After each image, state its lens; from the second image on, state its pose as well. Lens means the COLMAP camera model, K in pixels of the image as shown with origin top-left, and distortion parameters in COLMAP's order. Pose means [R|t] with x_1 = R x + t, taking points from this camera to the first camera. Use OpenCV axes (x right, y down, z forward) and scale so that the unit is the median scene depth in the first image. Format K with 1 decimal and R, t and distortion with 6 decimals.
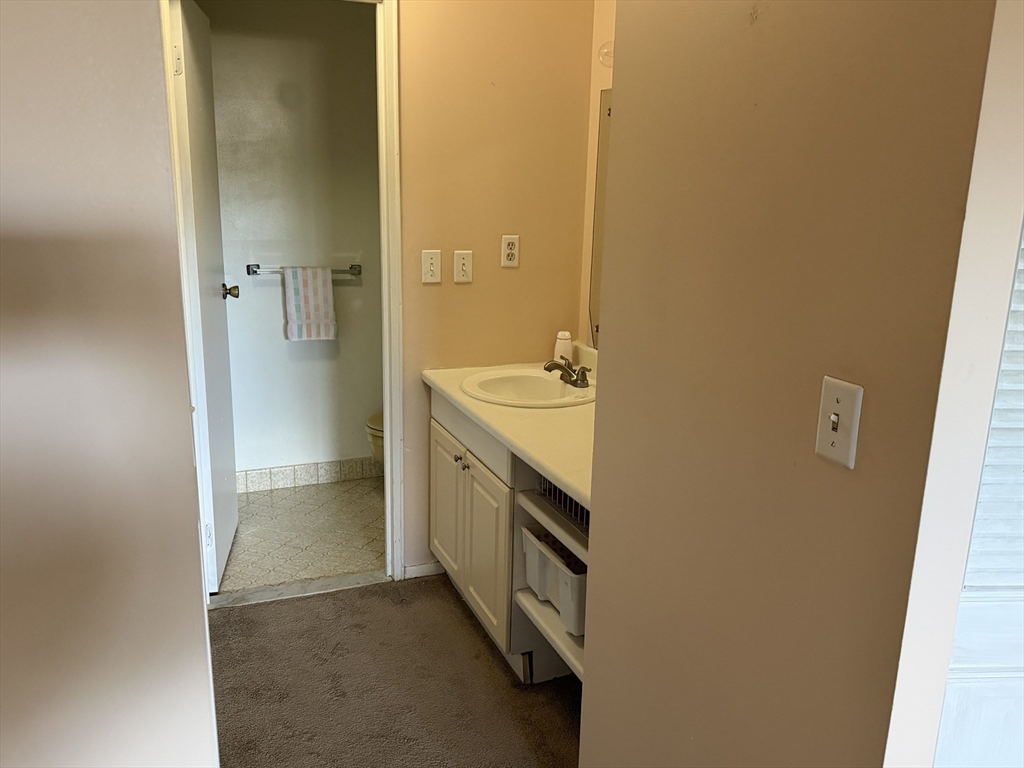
lens RADIAL K [[807.1, 0, 512.0], [0, 807.1, 384.0], [0, 0, 1]] dist [0.047219, -0.079269]
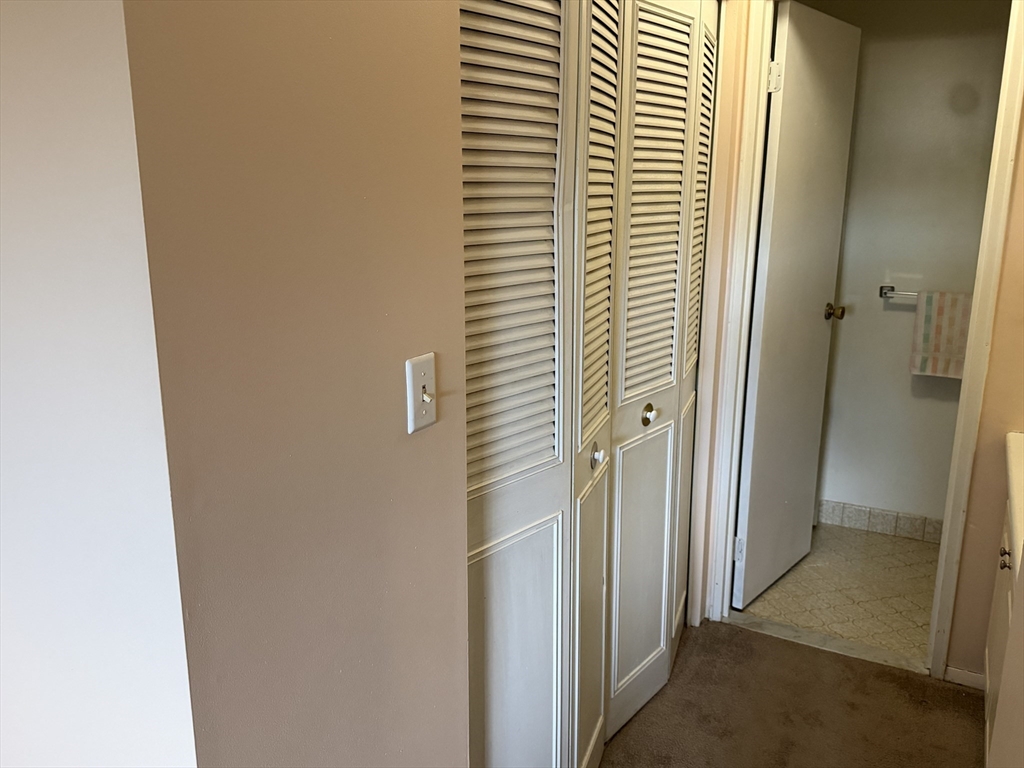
lens RADIAL K [[807.1, 0, 512.0], [0, 807.1, 384.0], [0, 0, 1]] dist [0.047219, -0.079269]
pose [[0.624546, 0.155233, -0.765405, 0.137905], [-0.171838, 0.983344, 0.059219, -0.019763], [0.761849, 0.094540, 0.640818, 0.095285]]
